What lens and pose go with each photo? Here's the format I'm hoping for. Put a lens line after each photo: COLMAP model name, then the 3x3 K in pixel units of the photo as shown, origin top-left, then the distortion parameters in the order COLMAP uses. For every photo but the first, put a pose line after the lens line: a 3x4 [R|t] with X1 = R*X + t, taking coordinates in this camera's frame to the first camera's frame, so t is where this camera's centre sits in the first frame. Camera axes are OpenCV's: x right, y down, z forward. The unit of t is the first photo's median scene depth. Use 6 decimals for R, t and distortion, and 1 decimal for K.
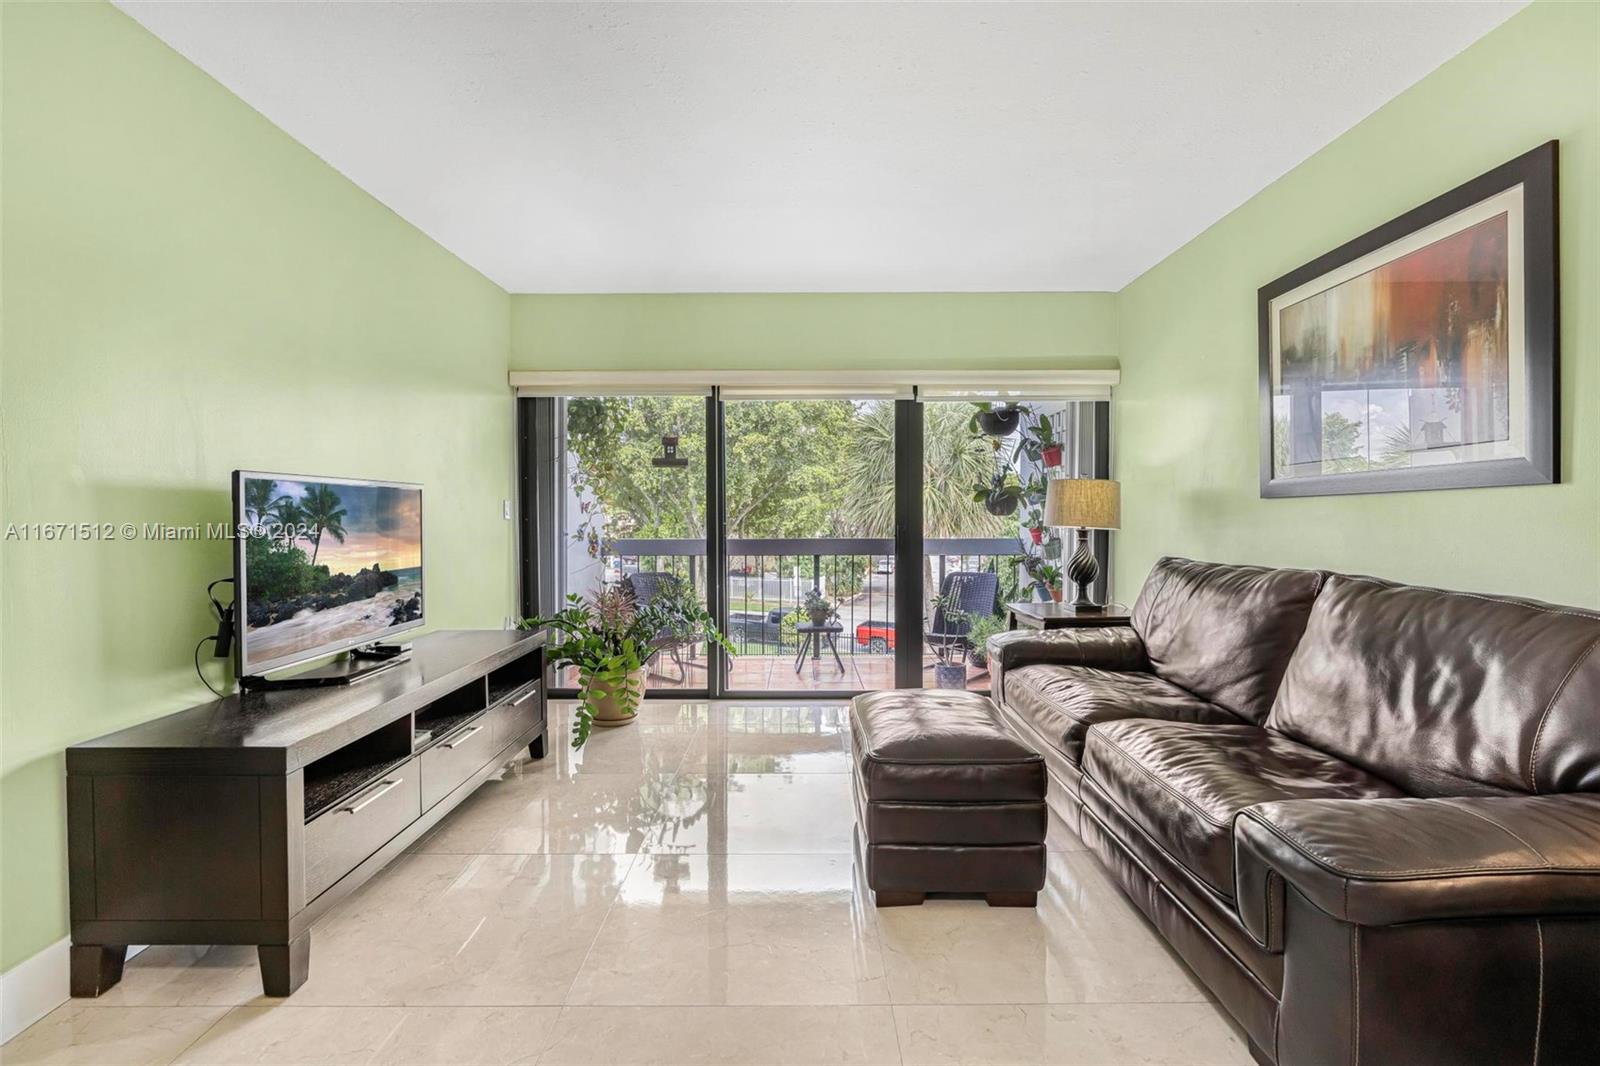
lens RADIAL K [[731.1, 0, 806.2], [0, 731.1, 532.1], [0, 0, 1]] dist [-0.005519, 0.001921]
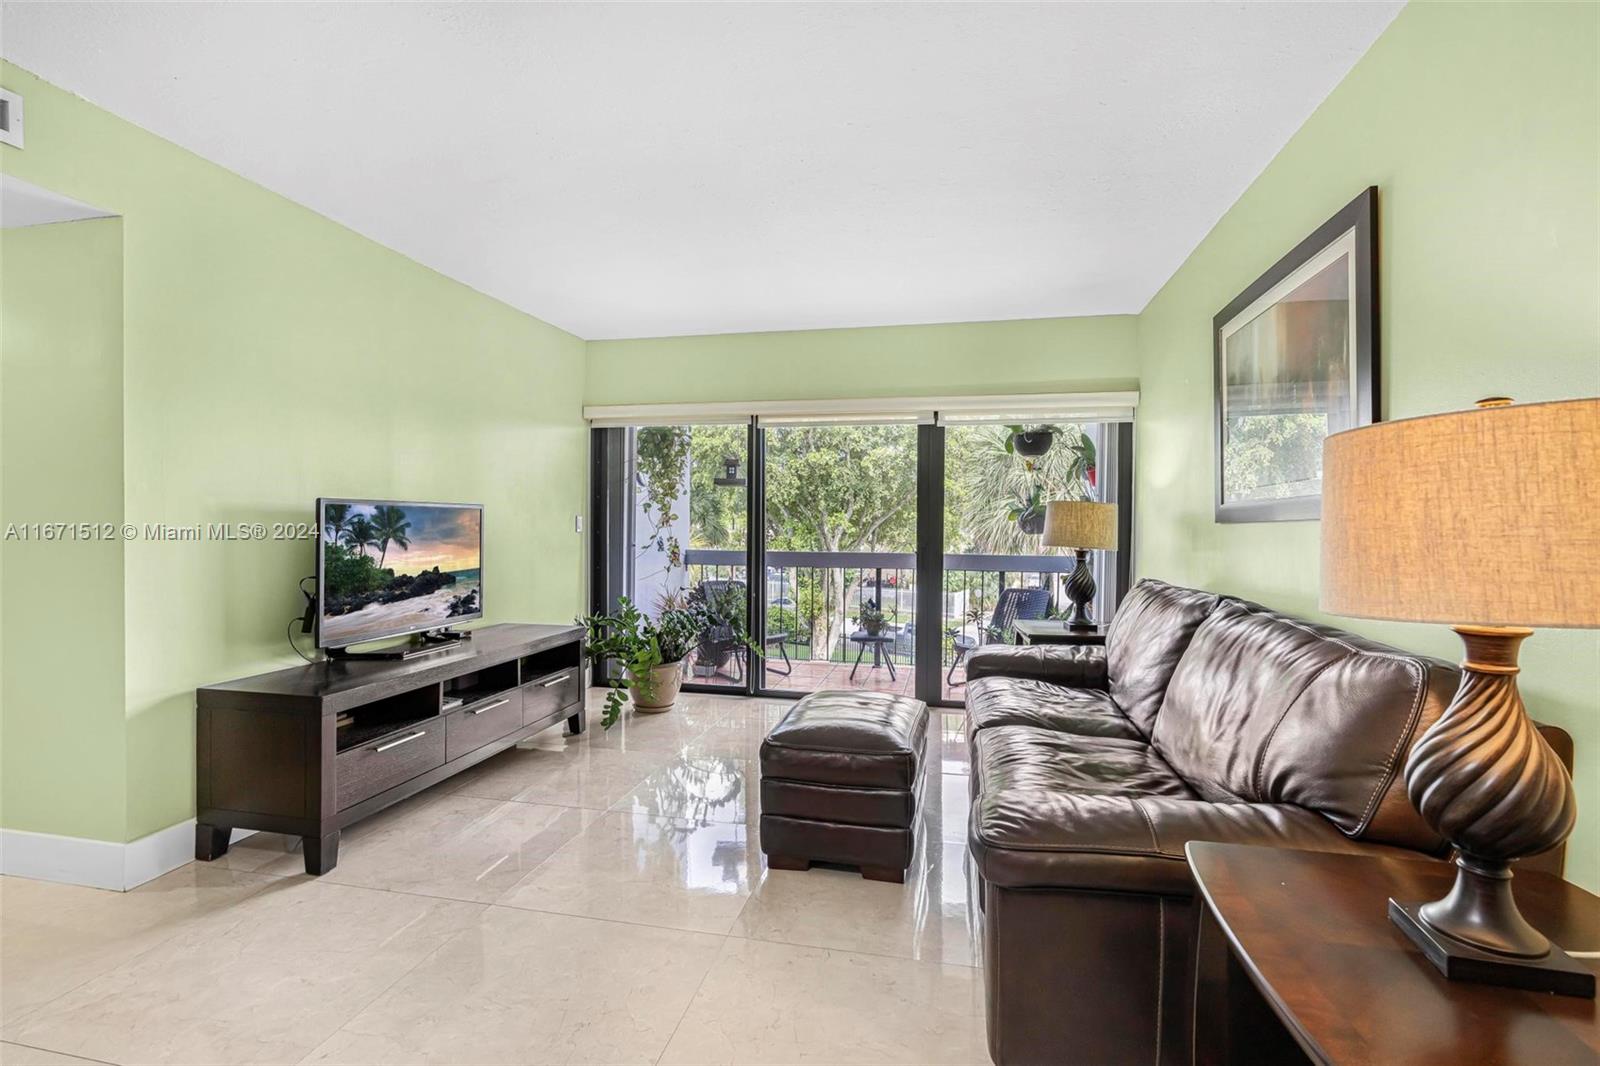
lens RADIAL K [[731.1, 0, 806.1], [0, 731.1, 529.6], [0, 0, 1]] dist [-0.005519, 0.001921]
pose [[0.977872, 0.012252, -0.208844, 0.255309], [-0.016096, 0.999731, -0.016715, -0.009991], [0.208583, 0.019706, 0.977806, -0.098883]]
